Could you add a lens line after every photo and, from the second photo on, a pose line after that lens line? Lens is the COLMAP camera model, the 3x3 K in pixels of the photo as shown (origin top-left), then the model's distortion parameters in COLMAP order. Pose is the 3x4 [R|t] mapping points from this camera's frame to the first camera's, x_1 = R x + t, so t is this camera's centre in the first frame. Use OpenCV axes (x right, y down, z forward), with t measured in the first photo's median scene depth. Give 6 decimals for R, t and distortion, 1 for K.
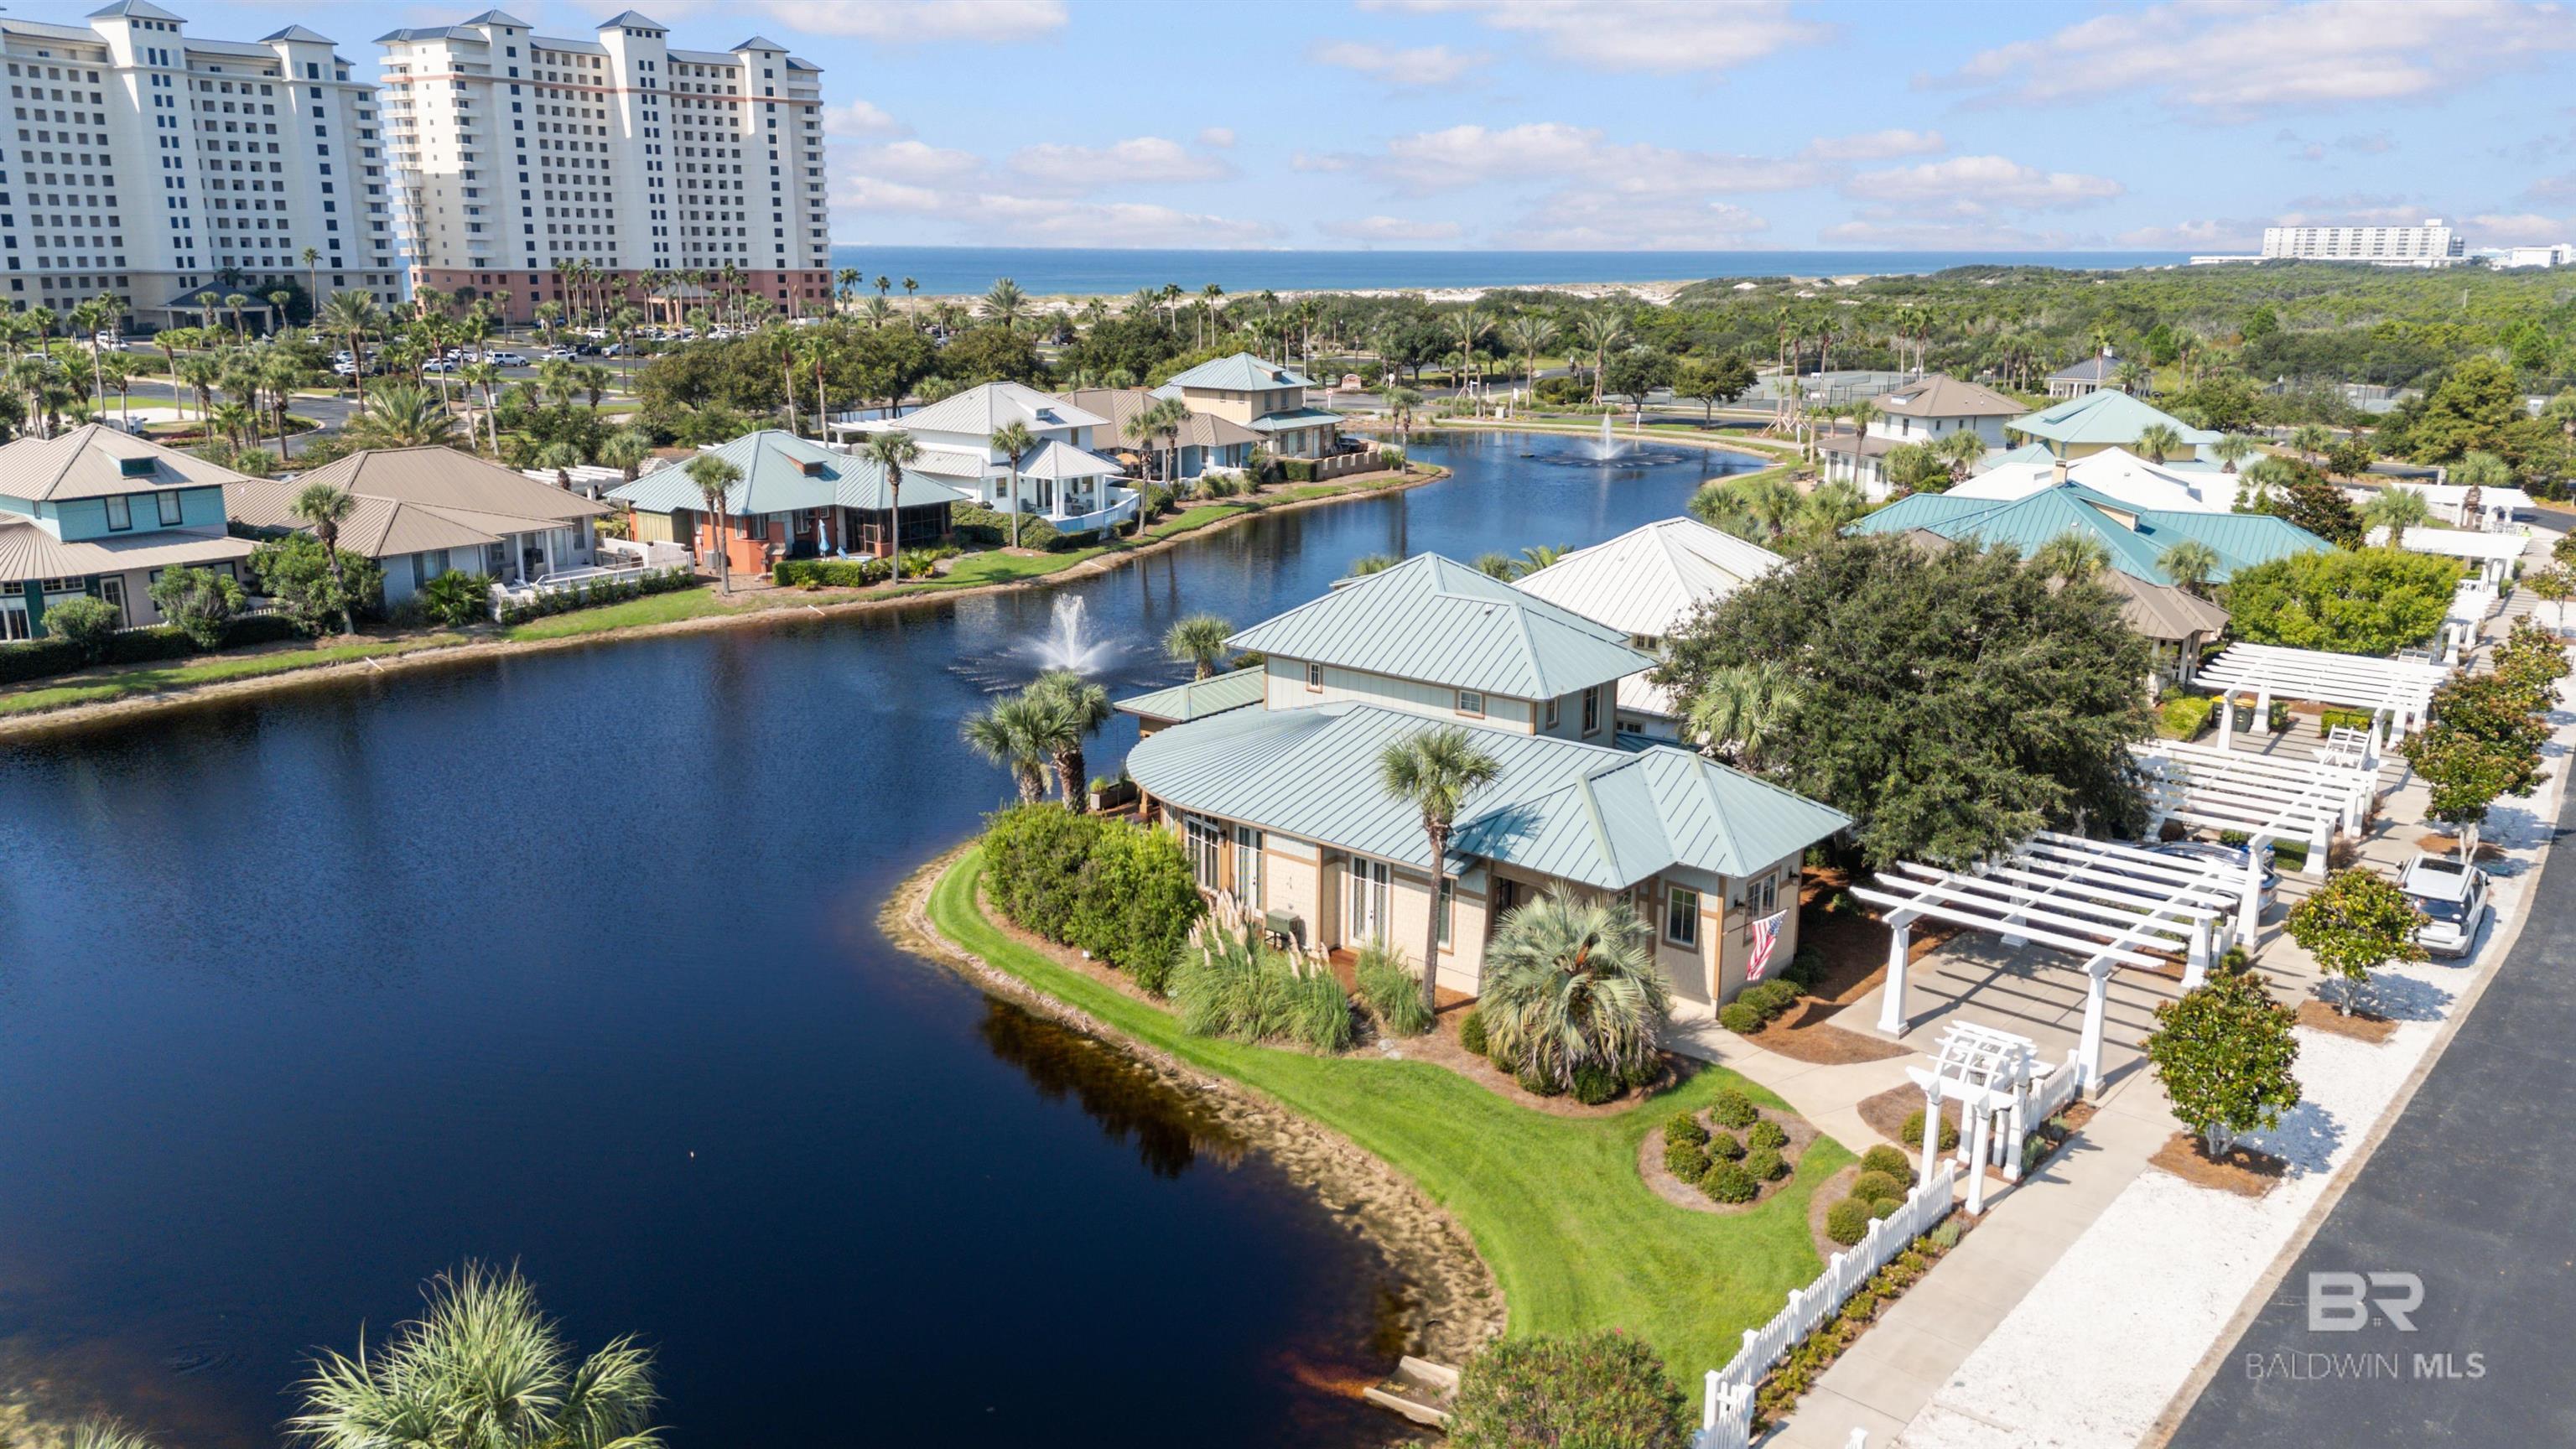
lens RADIAL K [[1875.0, 0, 1265.5], [0, 1875.0, 712.5], [0, 0, 1]] dist [0.041393, -0.020030]
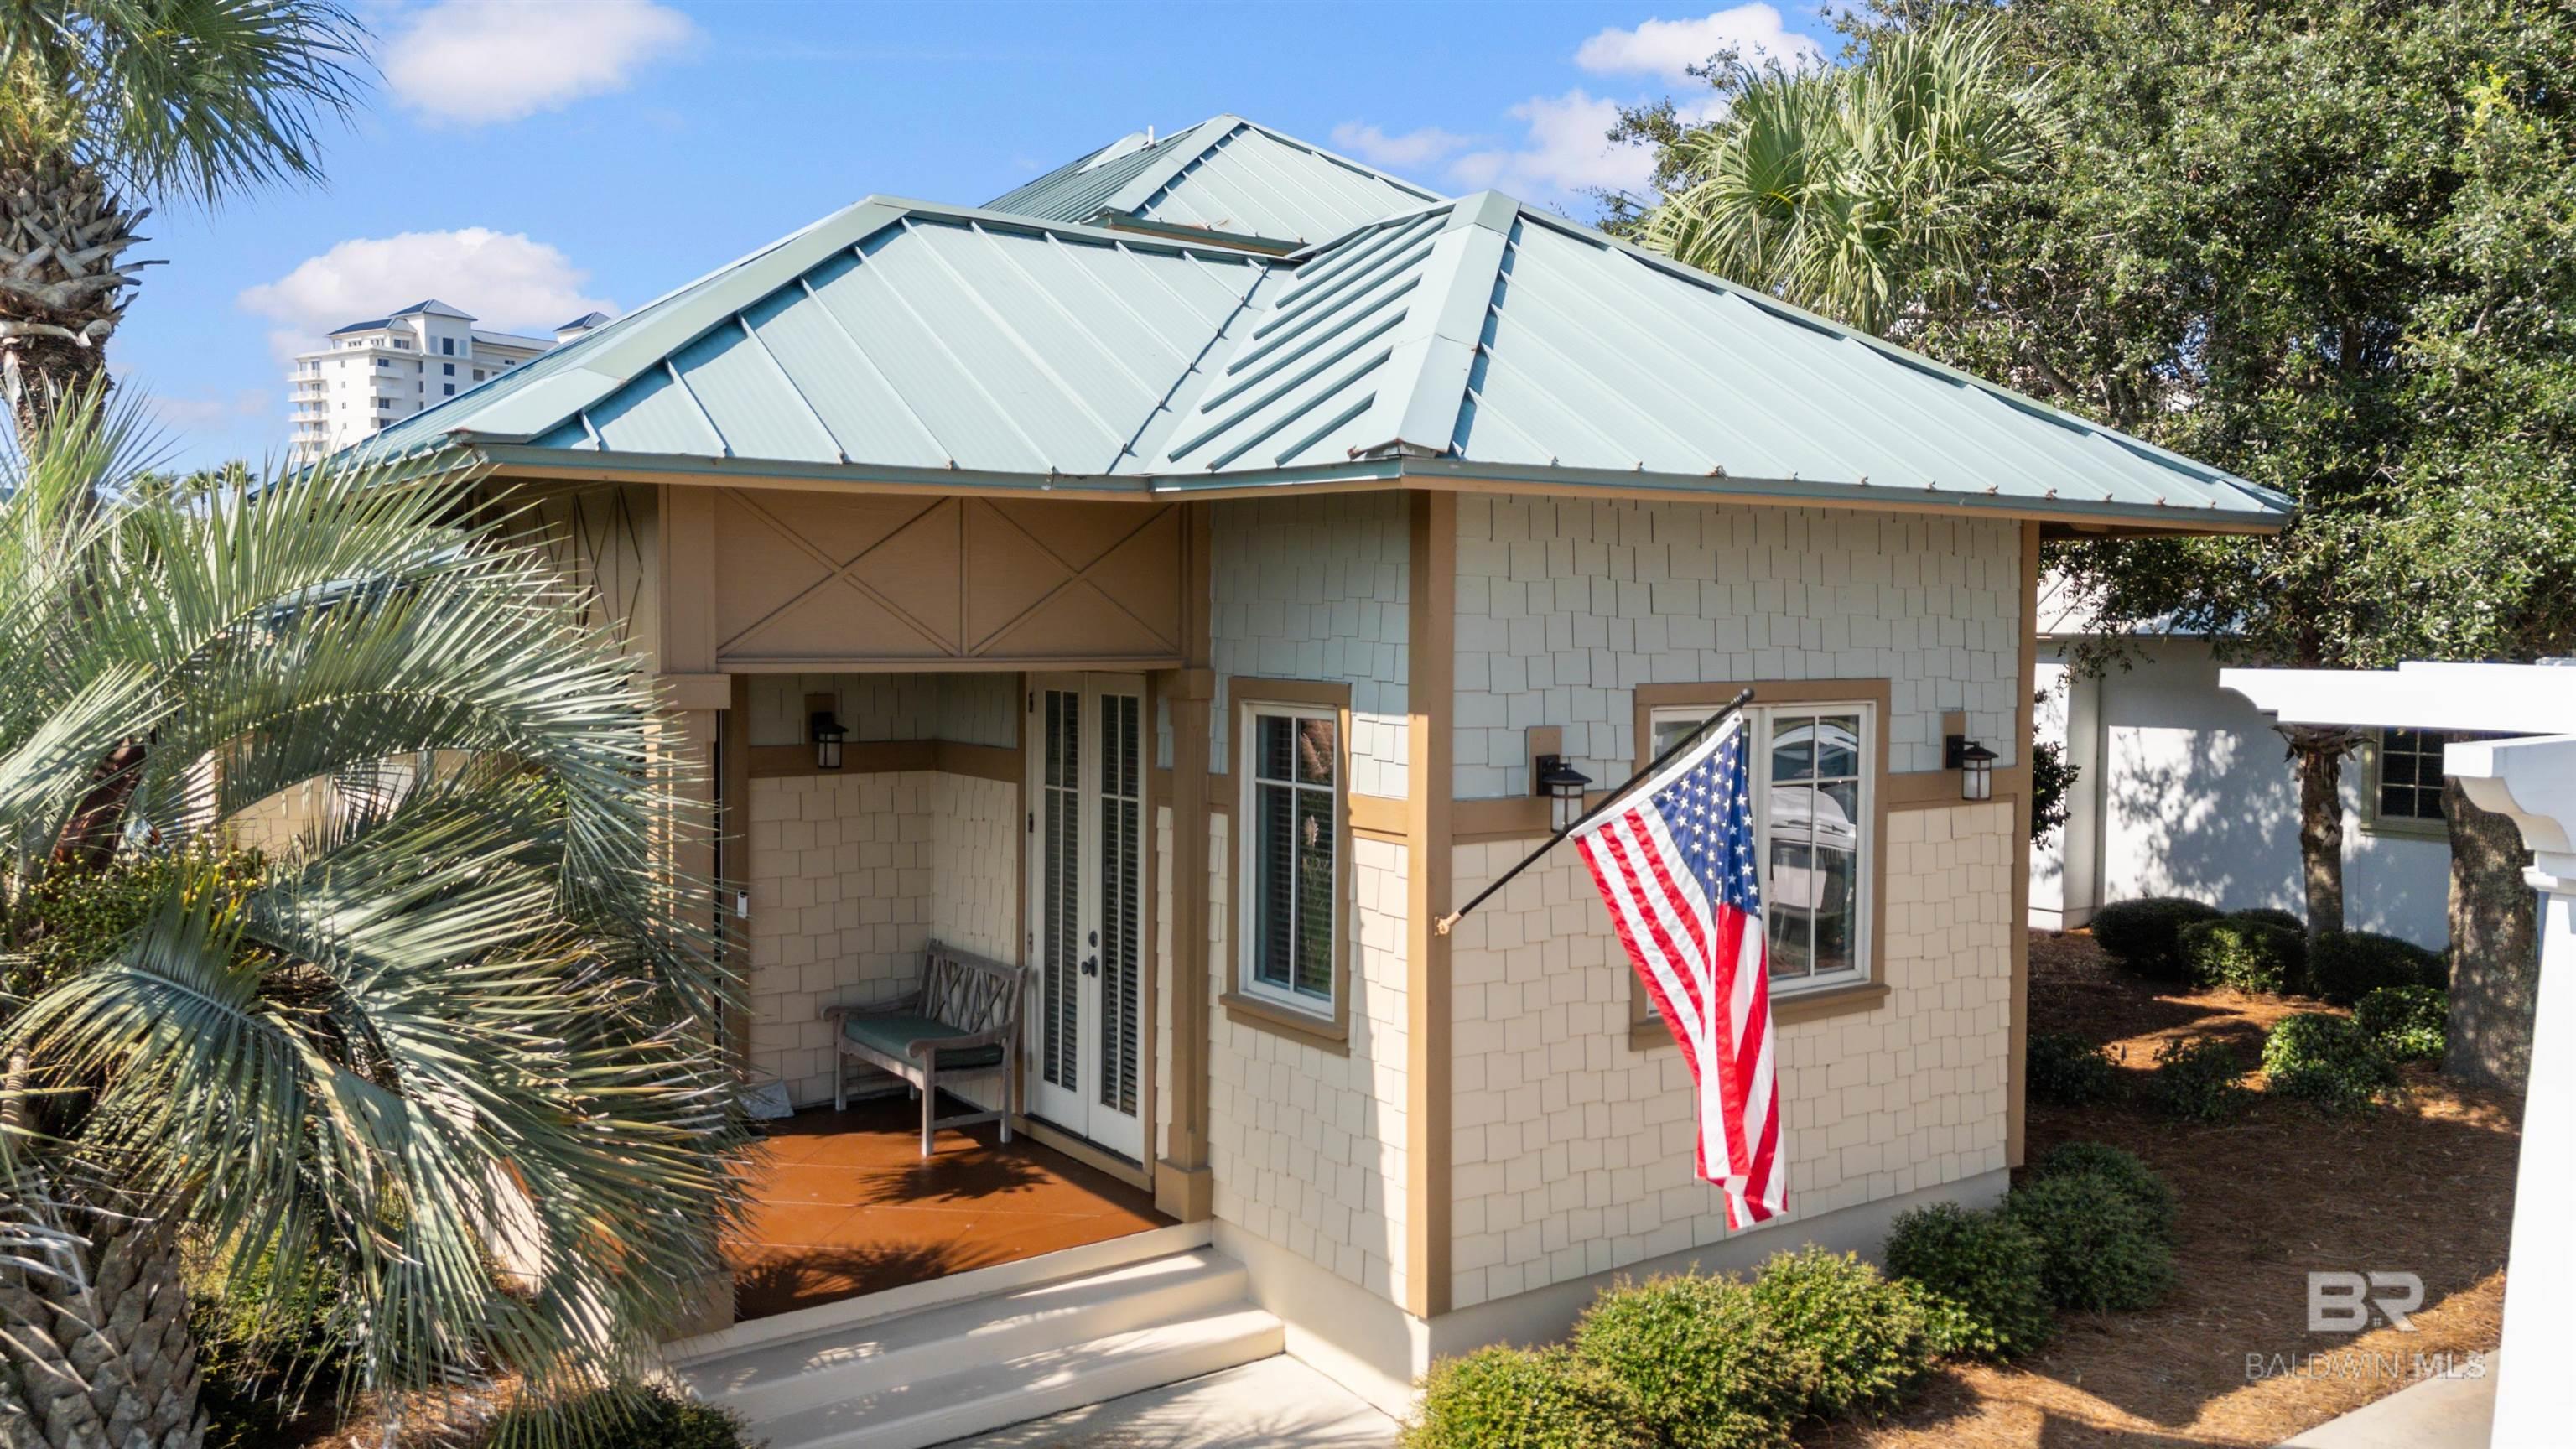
lens RADIAL K [[1875.0, 0, 1295.0], [0, 1875.0, 696.8], [0, 0, 1]] dist [0.041393, -0.020030]
pose [[0.972250, 0.018547, -0.233208, 0.137647], [-0.066223, 0.977899, -0.198311, 0.067418], [0.224376, 0.208252, 0.951991, 0.419843]]
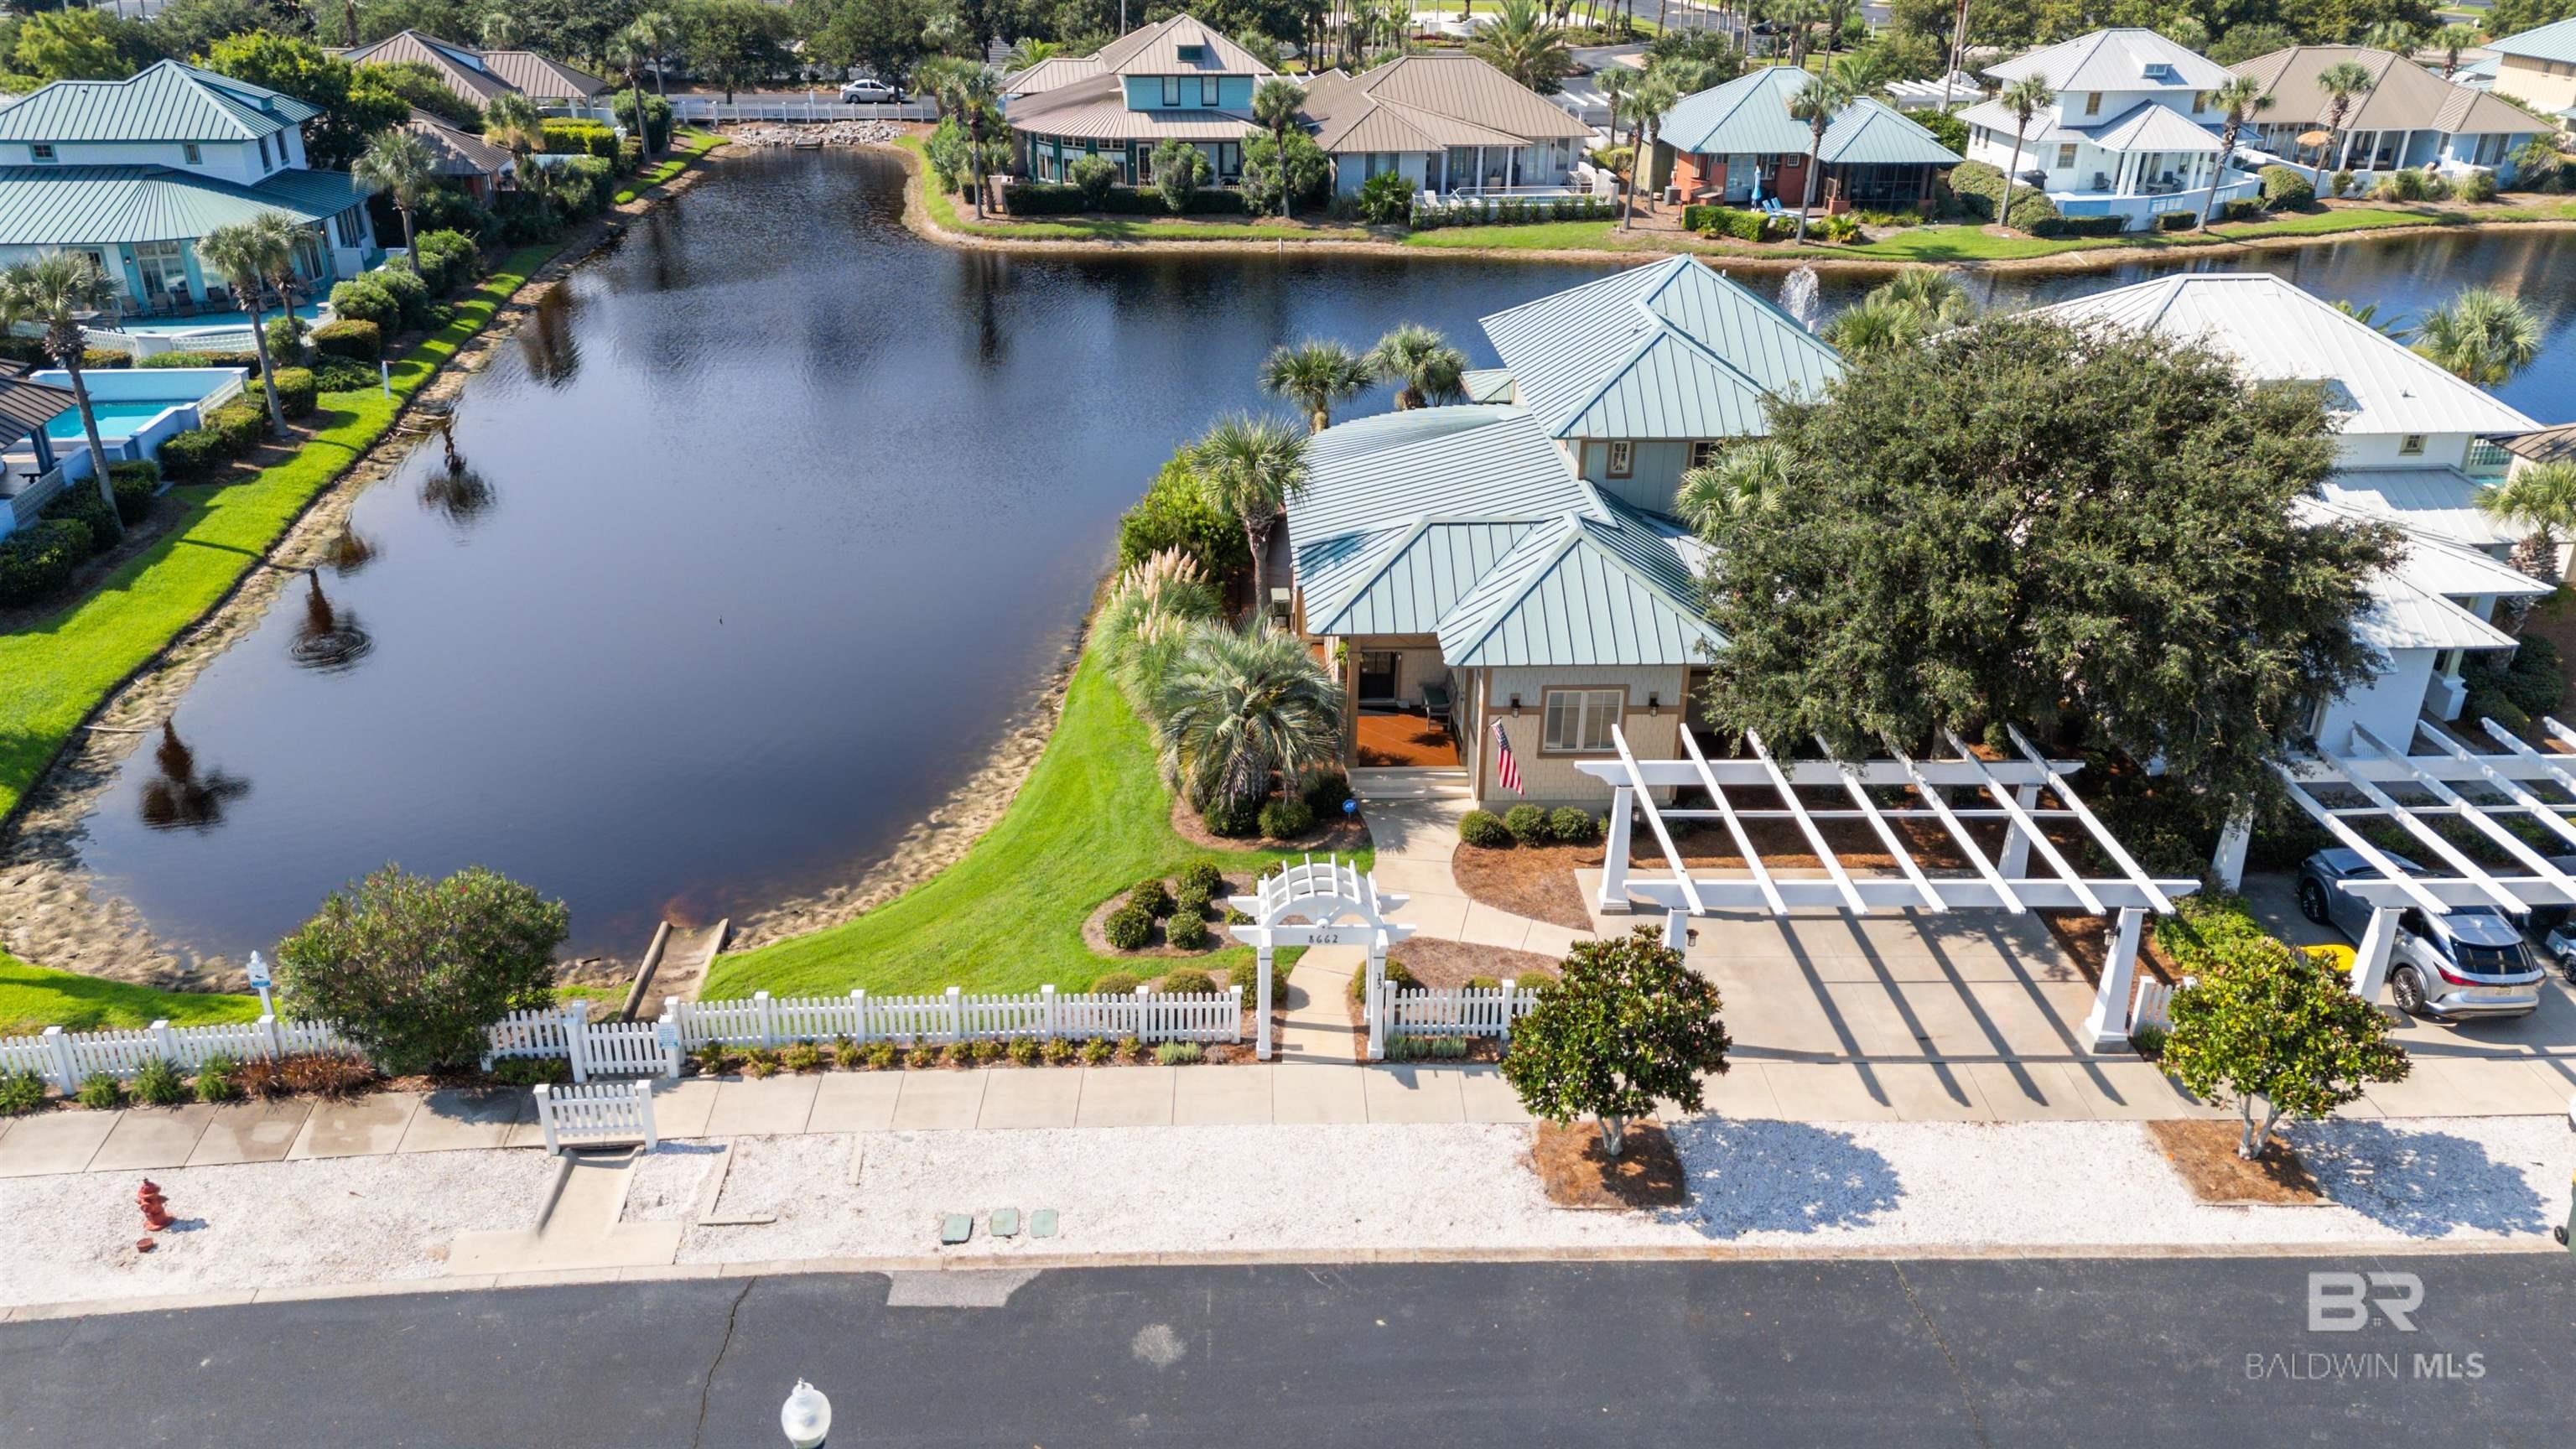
lens RADIAL K [[1875.0, 0, 1273.7], [0, 1875.0, 716.6], [0, 0, 1]] dist [0.041393, -0.020030]
pose [[0.678362, 0.311238, -0.665549, 0.380101], [-0.182879, 0.948861, 0.257327, -0.046230], [0.711604, -0.052846, 0.700590, 0.167353]]
